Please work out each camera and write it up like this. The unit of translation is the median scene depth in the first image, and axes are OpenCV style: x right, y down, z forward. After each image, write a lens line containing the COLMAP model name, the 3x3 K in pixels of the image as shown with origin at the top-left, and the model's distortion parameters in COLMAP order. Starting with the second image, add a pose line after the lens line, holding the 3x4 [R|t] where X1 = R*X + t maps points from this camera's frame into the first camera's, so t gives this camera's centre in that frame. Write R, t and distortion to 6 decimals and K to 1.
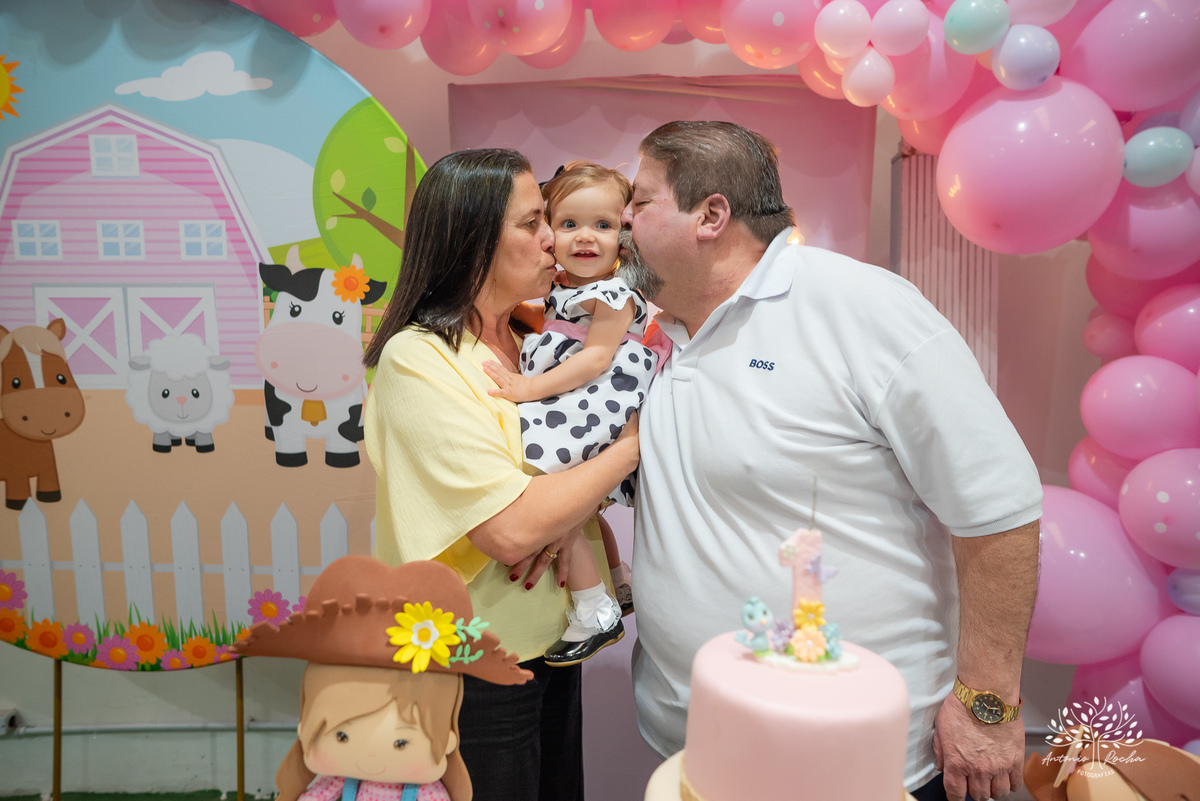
lens RADIAL K [[772.6, 0, 608.0], [0, 772.6, 389.9], [0, 0, 1]] dist [-0.016153, 0.033086]
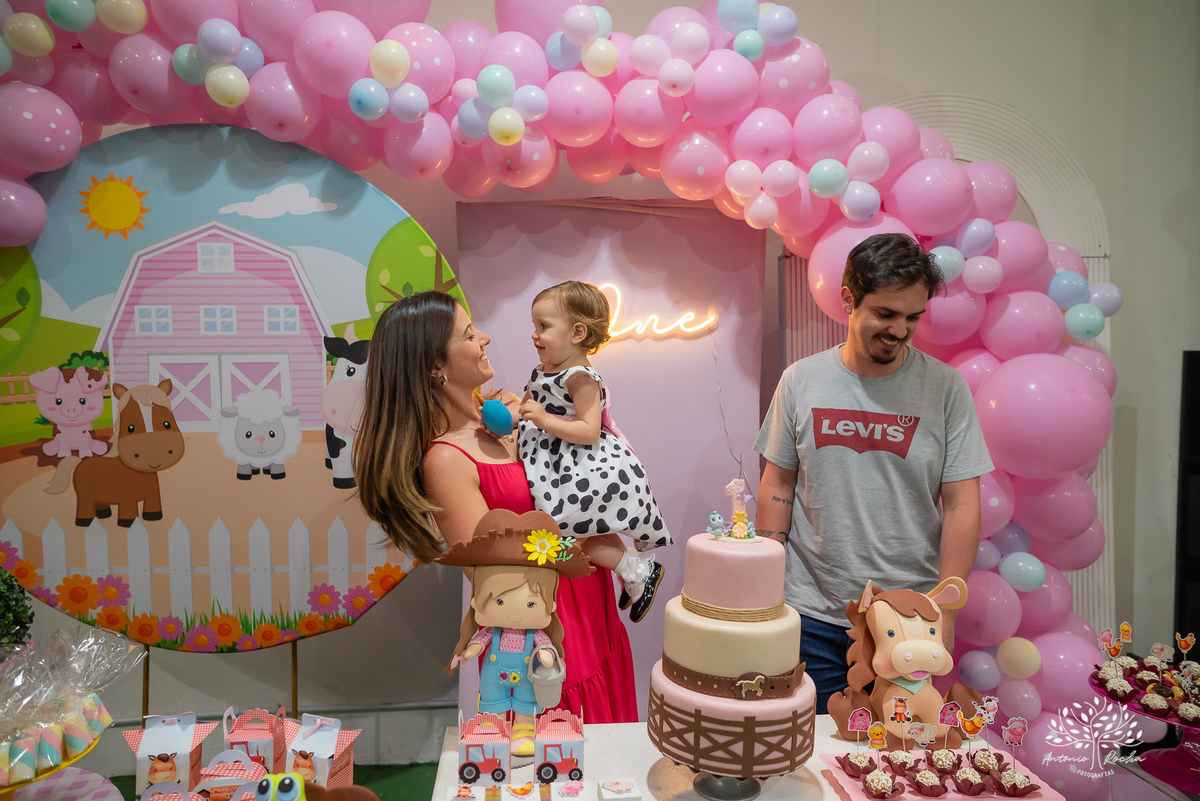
lens RADIAL K [[772.6, 0, 597.1], [0, 772.6, 397.4], [0, 0, 1]] dist [-0.016153, 0.033086]
pose [[0.994048, -0.009816, 0.108496, -0.125544], [0.015698, 0.998445, -0.053487, 0.021199], [-0.107802, 0.054872, 0.992657, -0.383793]]
